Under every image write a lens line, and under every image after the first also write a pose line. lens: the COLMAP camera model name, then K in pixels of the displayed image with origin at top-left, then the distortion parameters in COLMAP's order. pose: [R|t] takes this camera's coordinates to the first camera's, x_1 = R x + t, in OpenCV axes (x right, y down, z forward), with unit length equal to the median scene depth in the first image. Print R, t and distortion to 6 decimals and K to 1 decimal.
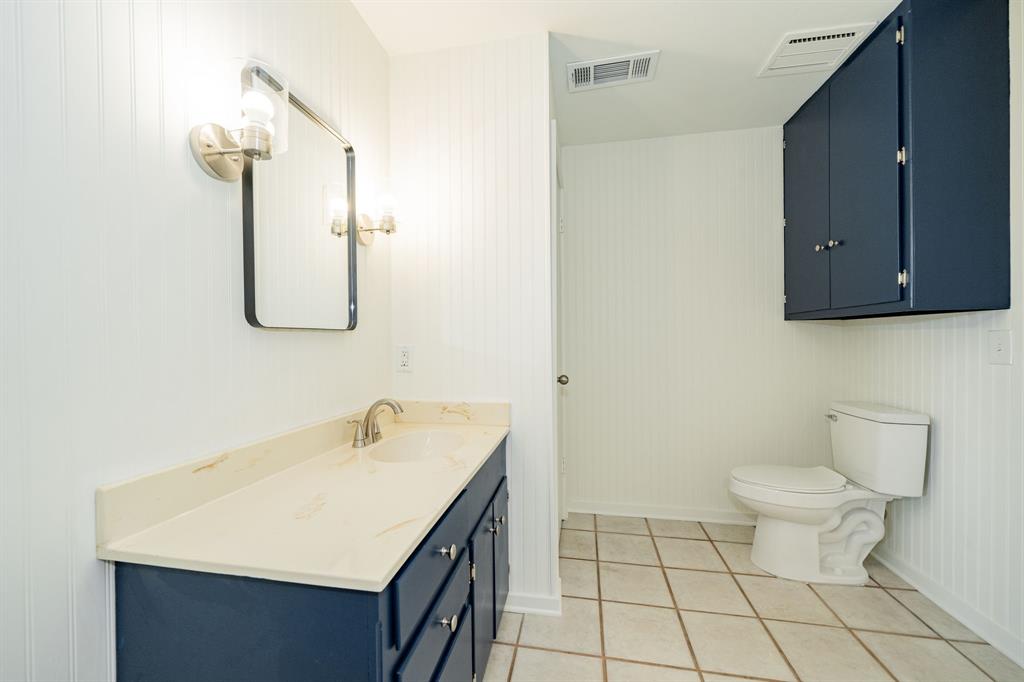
lens RADIAL K [[397.9, 0, 511.8], [0, 397.9, 343.1], [0, 0, 1]] dist [-0.002929, -0.000265]
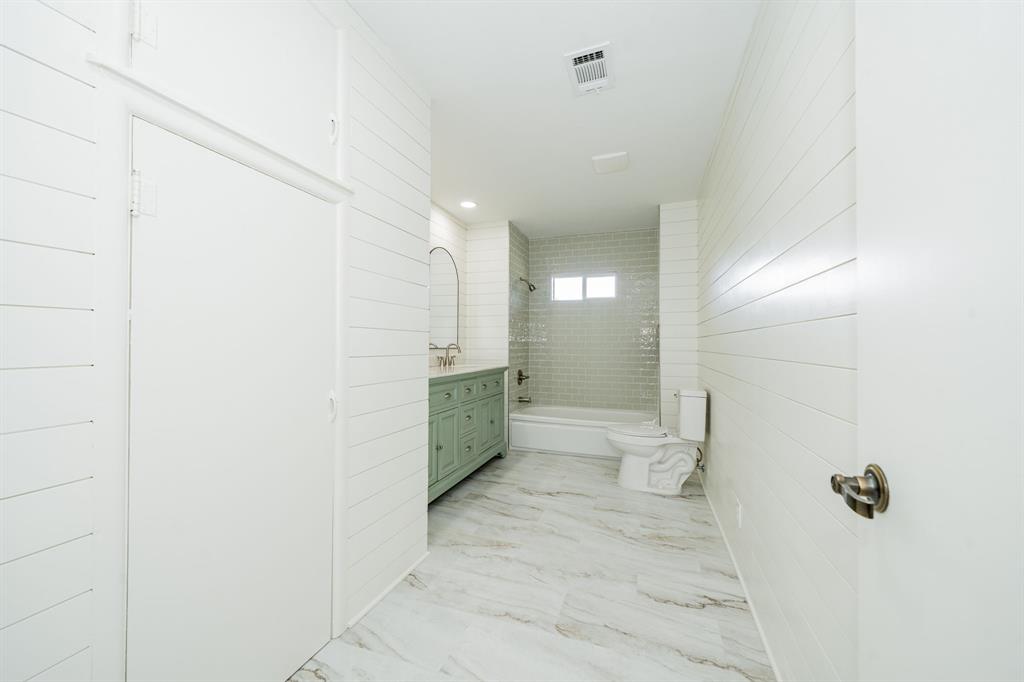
lens RADIAL K [[397.9, 0, 511.8], [0, 397.9, 343.1], [0, 0, 1]] dist [-0.002929, -0.000265]
pose [[0.983211, 0.023312, -0.180976, 0.512814], [-0.023851, 0.999715, -0.000804, 0.006889], [0.180906, 0.005107, 0.983487, -0.698604]]
